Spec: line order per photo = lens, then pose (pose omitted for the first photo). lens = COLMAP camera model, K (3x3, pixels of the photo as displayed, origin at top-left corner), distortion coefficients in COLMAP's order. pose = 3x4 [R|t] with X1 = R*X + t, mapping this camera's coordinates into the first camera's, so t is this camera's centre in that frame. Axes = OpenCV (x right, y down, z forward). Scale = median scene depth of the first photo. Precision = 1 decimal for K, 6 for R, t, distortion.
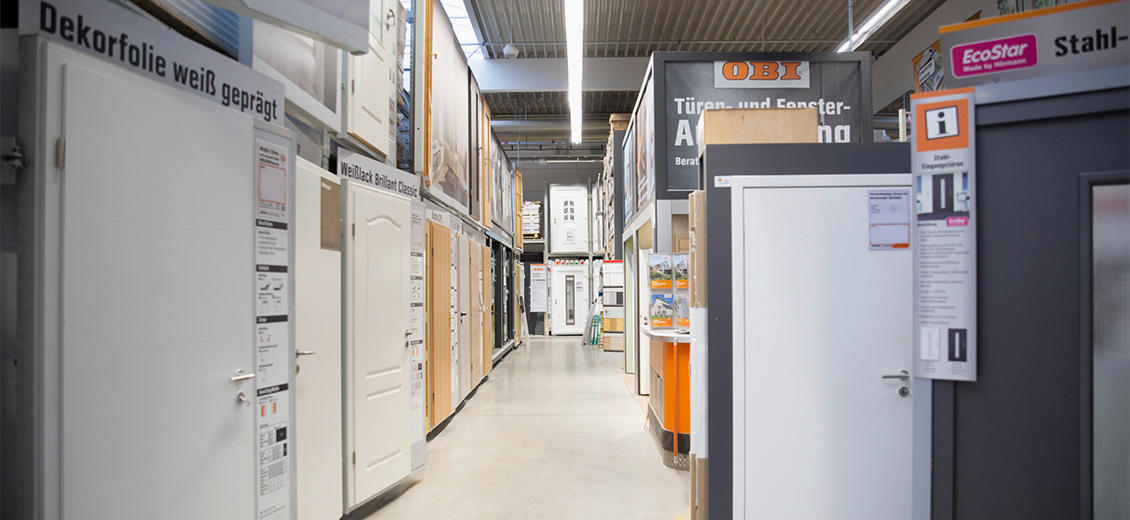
lens RADIAL K [[791.4, 0, 566.0], [0, 791.4, 290.2], [0, 0, 1]] dist [-0.108833, 0.098988]
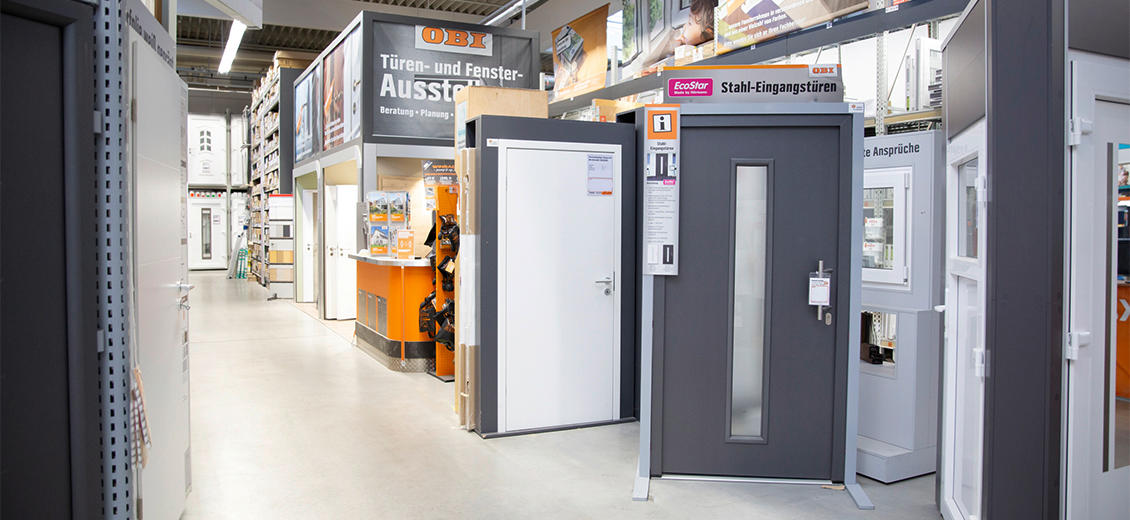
lens RADIAL K [[788.9, 0, 565.0], [0, 788.9, 260.0], [0, 0, 1]] dist [-0.061616, 0.000183]
pose [[0.881889, -0.010616, 0.471338, -0.163725], [-0.009715, 0.999125, 0.040681, 0.004566], [-0.471357, -0.040456, 0.881014, -0.135523]]
